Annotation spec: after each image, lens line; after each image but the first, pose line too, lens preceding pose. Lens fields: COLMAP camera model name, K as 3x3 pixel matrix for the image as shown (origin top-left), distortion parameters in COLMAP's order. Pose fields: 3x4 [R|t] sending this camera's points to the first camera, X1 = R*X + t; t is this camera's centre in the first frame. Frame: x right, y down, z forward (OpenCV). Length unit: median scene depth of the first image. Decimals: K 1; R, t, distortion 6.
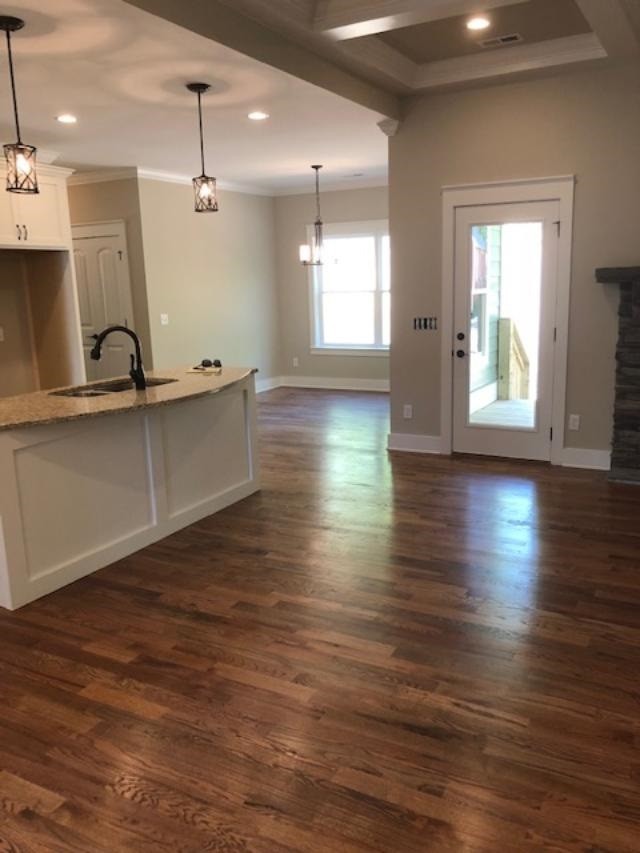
lens RADIAL K [[702.1, 0, 320.0], [0, 702.1, 426.5], [0, 0, 1]] dist [0.025801, -0.022347]
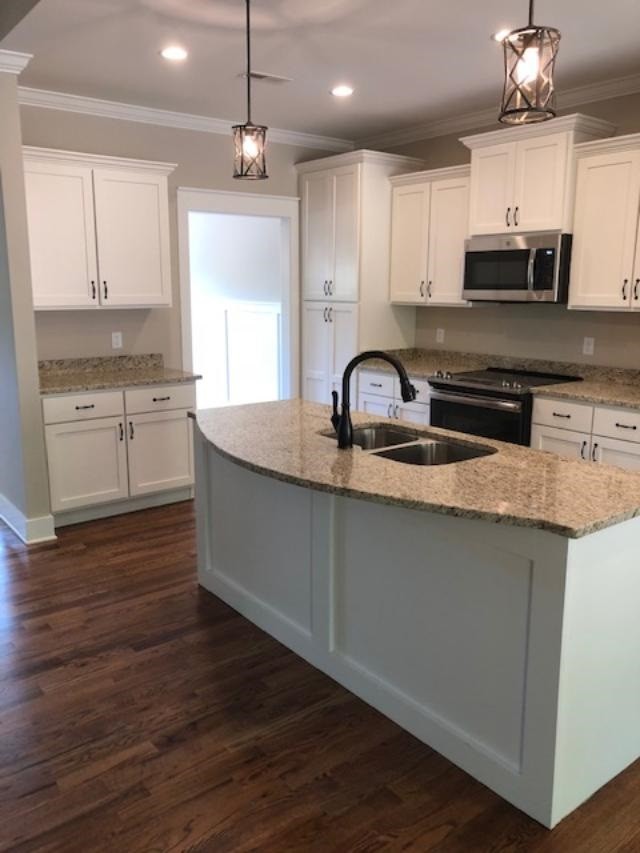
lens RADIAL K [[696.6, 0, 320.9], [0, 696.6, 430.1], [0, 0, 1]] dist [0.005479, 0.003221]
pose [[-0.393872, 0.219374, -0.892603, 0.306978], [-0.178994, 0.934205, 0.308582, -0.250140], [0.901568, 0.281313, -0.328691, 1.128655]]
